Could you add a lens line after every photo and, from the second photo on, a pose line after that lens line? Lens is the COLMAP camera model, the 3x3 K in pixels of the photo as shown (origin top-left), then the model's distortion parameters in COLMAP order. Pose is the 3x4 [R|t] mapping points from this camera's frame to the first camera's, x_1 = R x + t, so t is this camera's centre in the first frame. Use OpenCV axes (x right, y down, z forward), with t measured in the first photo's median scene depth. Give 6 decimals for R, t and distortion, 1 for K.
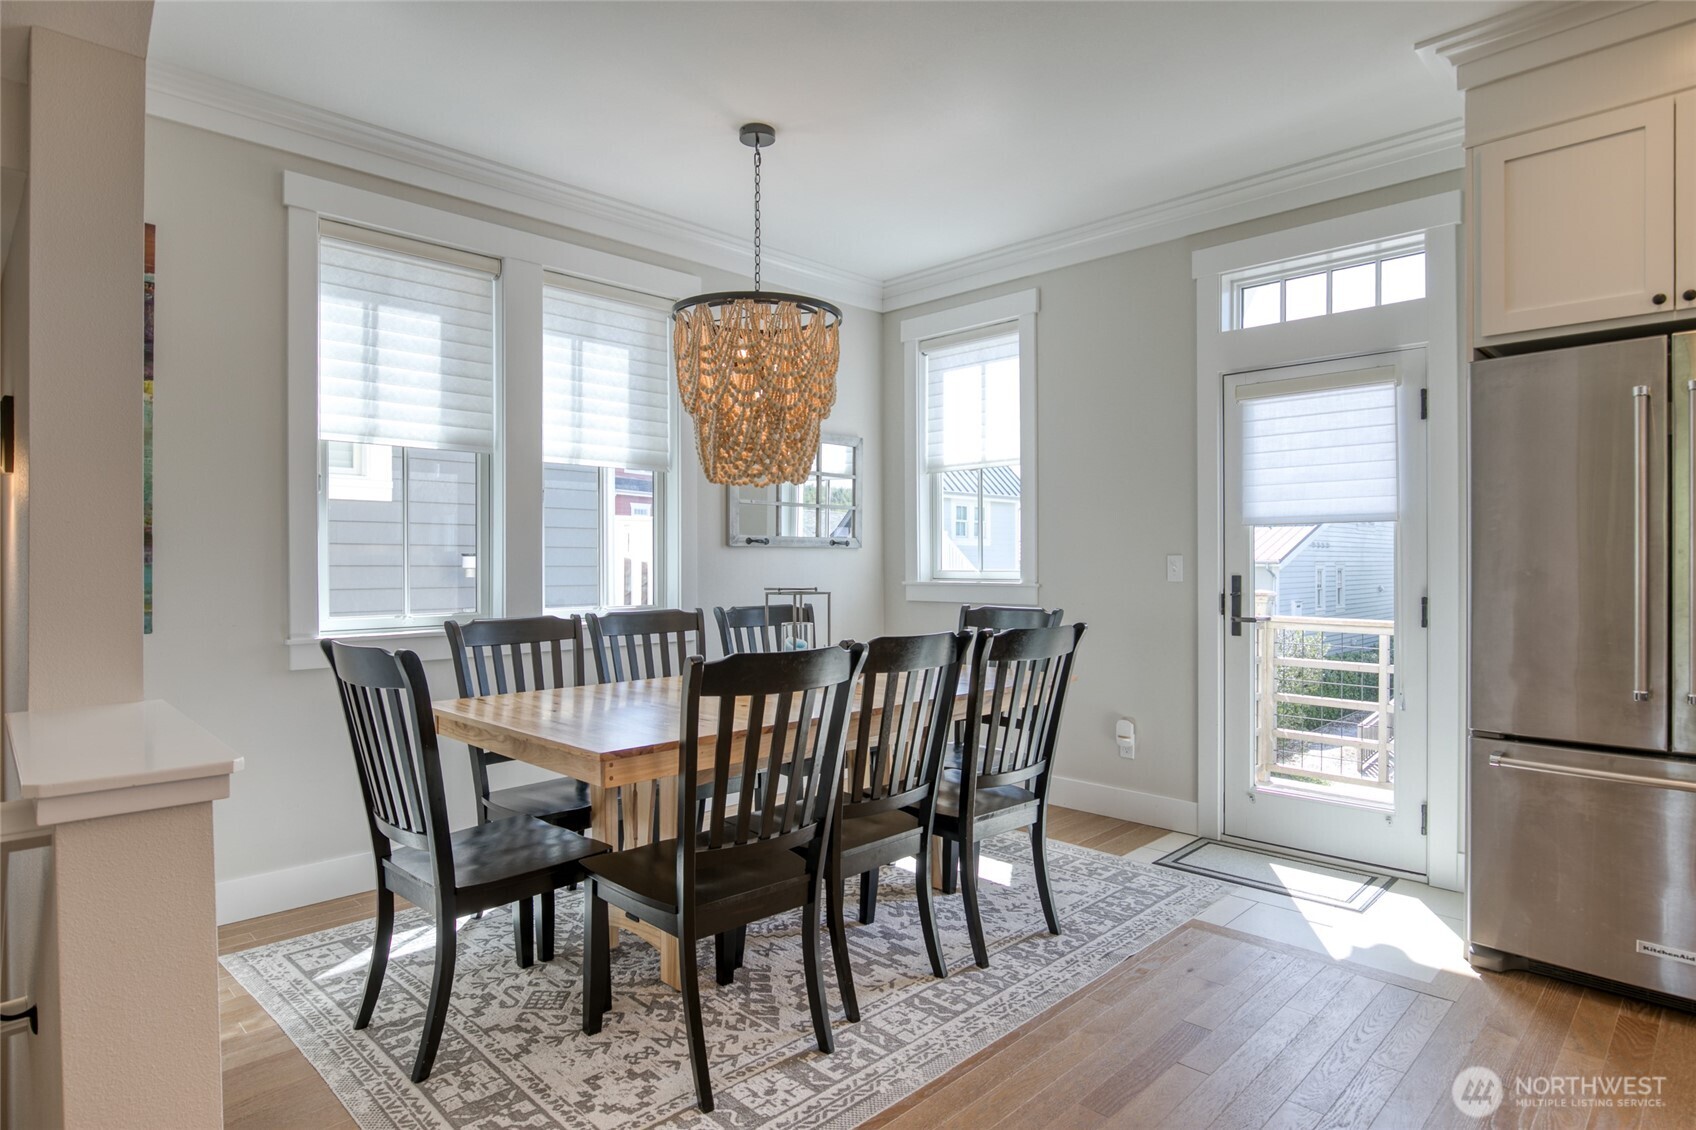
lens RADIAL K [[923.5, 0, 867.7], [0, 923.5, 560.7], [0, 0, 1]] dist [-0.019762, 0.002812]
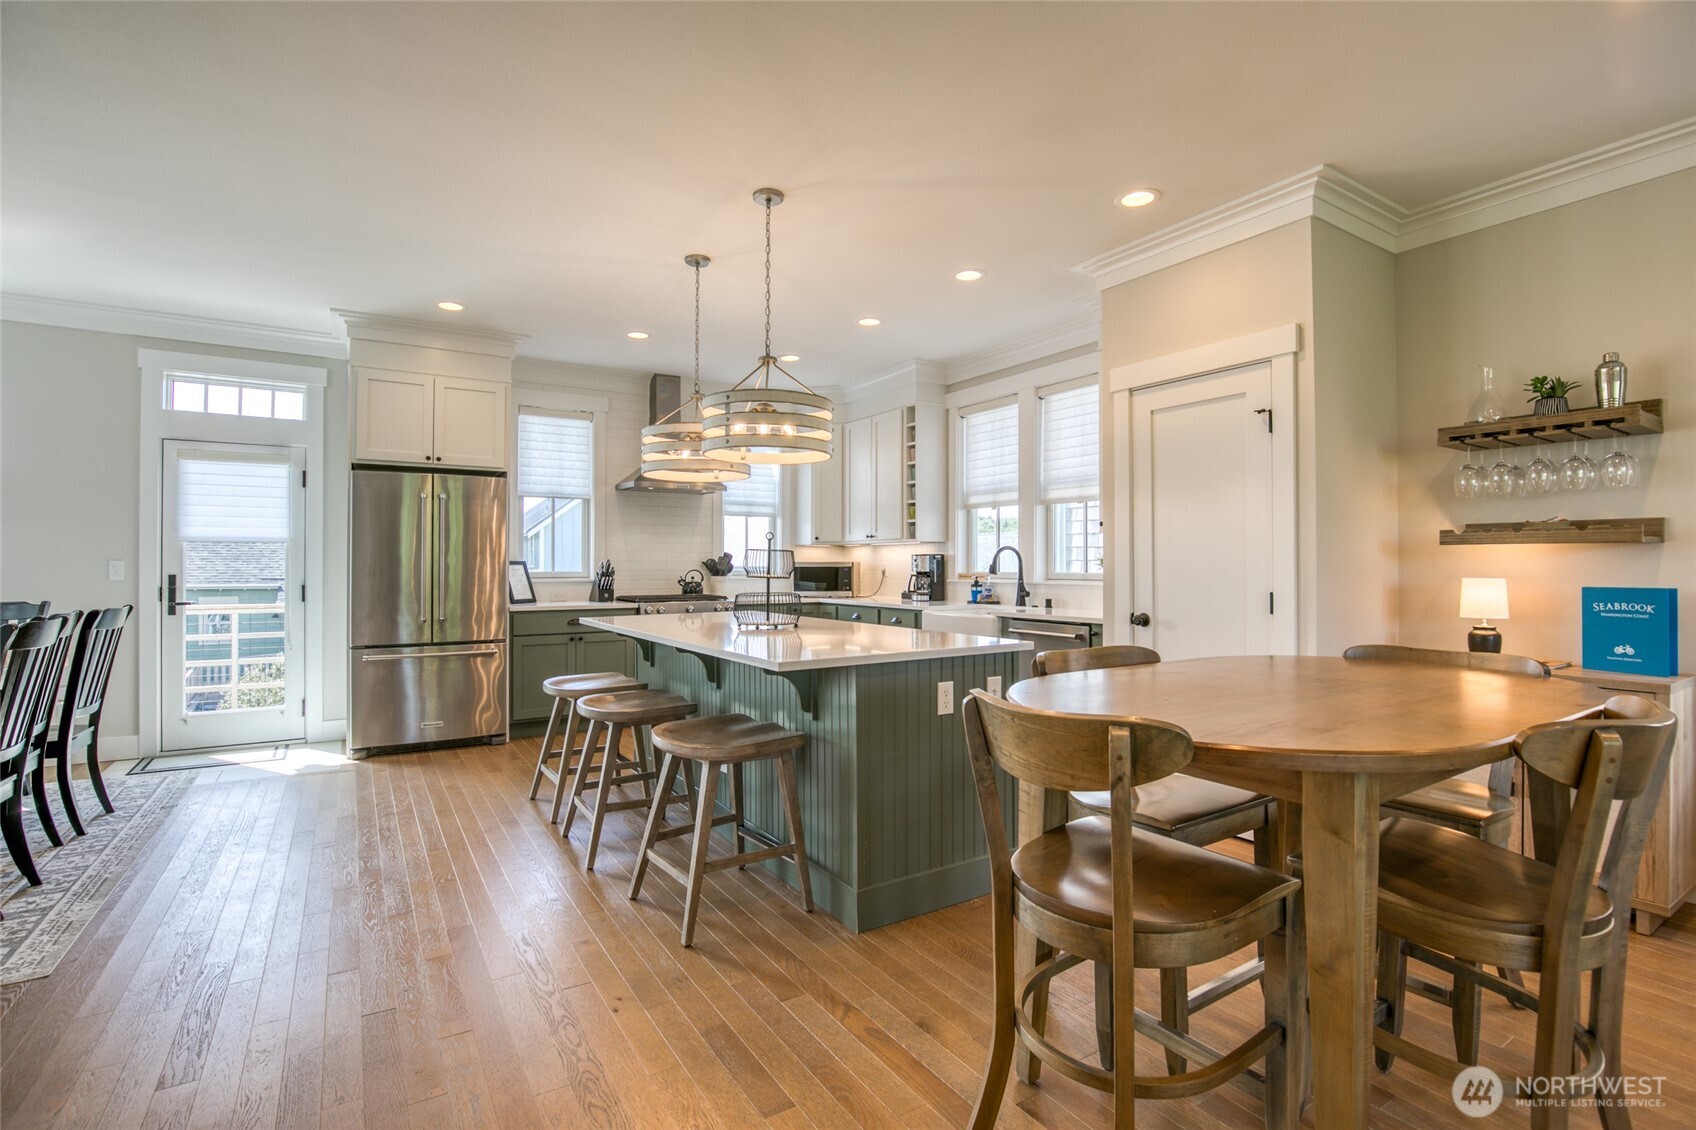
lens RADIAL K [[782.0, 0, 826.4], [0, 782.0, 570.8], [0, 0, 1]] dist [-0.028235, 0.003188]
pose [[0.252001, -0.007215, 0.967700, -0.623012], [-0.001272, 0.999969, 0.007786, -0.001671], [-0.967726, -0.003193, 0.251984, -0.397448]]
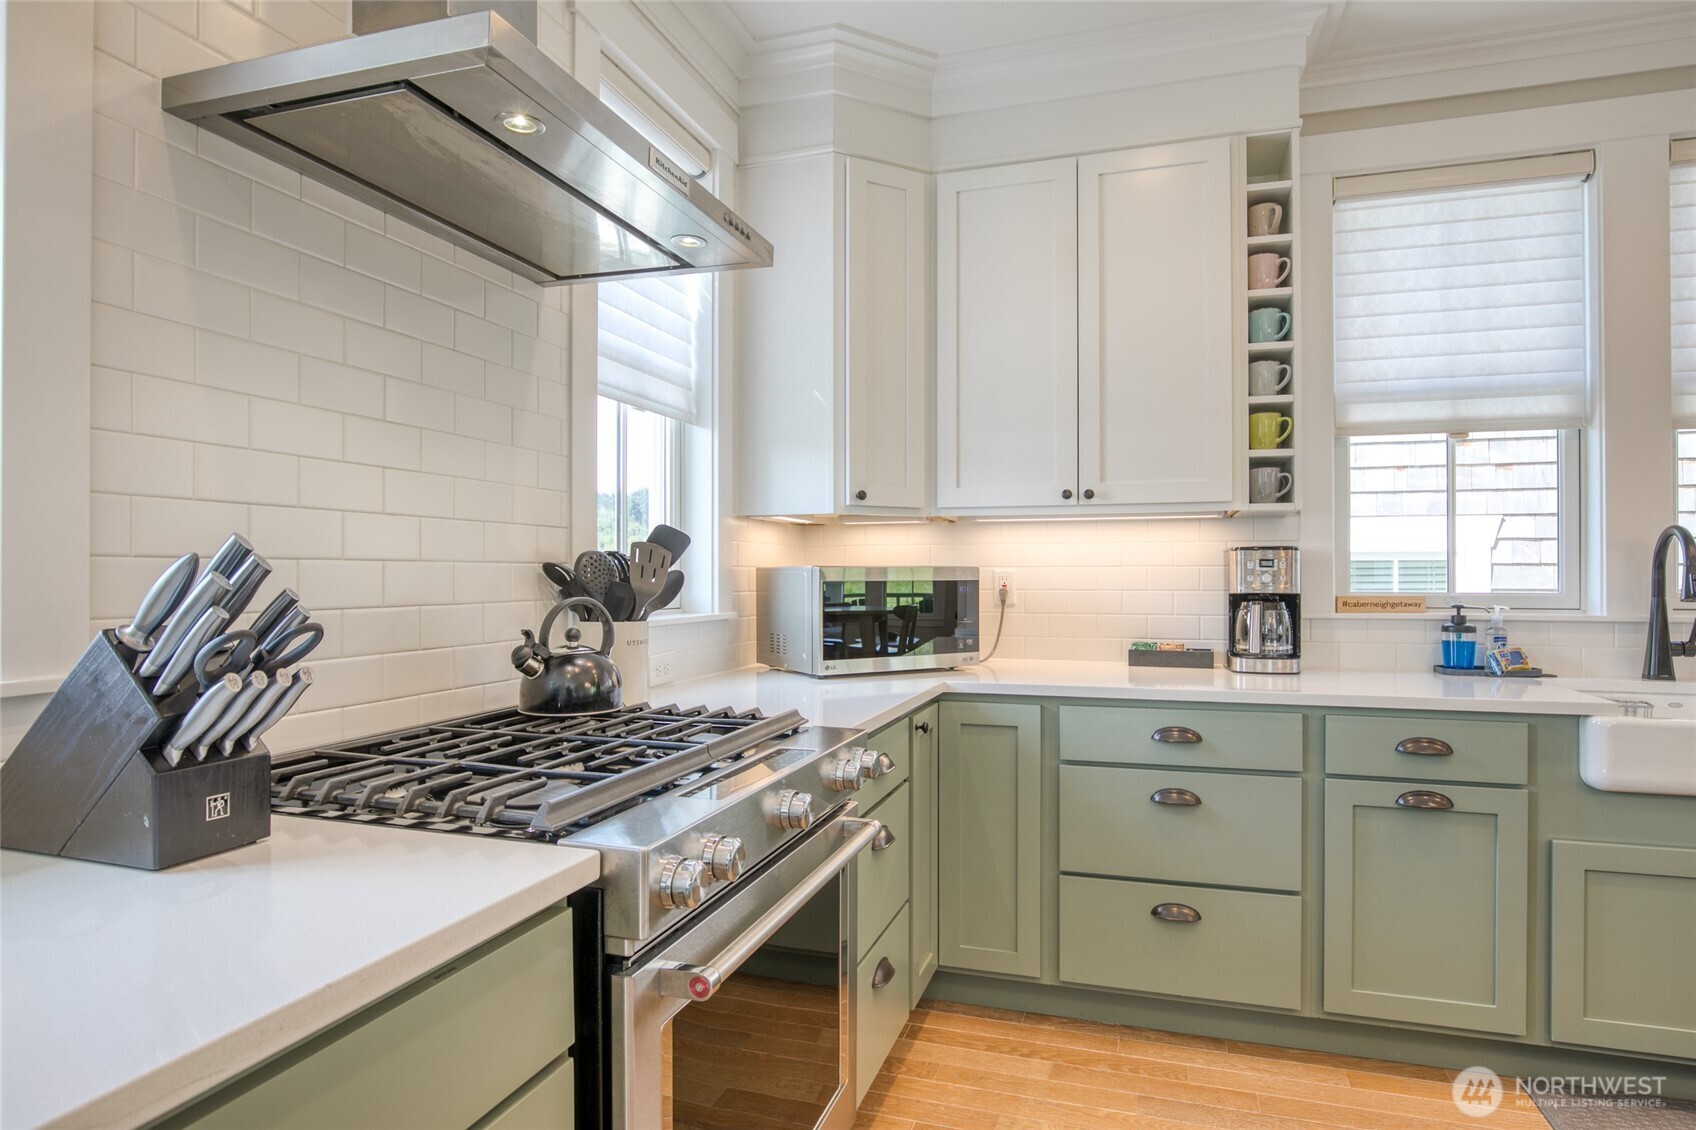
lens RADIAL K [[923.5, 0, 830.3], [0, 923.5, 573.3], [0, 0, 1]] dist [-0.019762, 0.002812]
pose [[-0.423375, 0.001484, 0.905953, 0.628801], [0.000540, 0.999999, -0.001385, -0.002509], [-0.905954, -0.000097, -0.423375, 0.504871]]
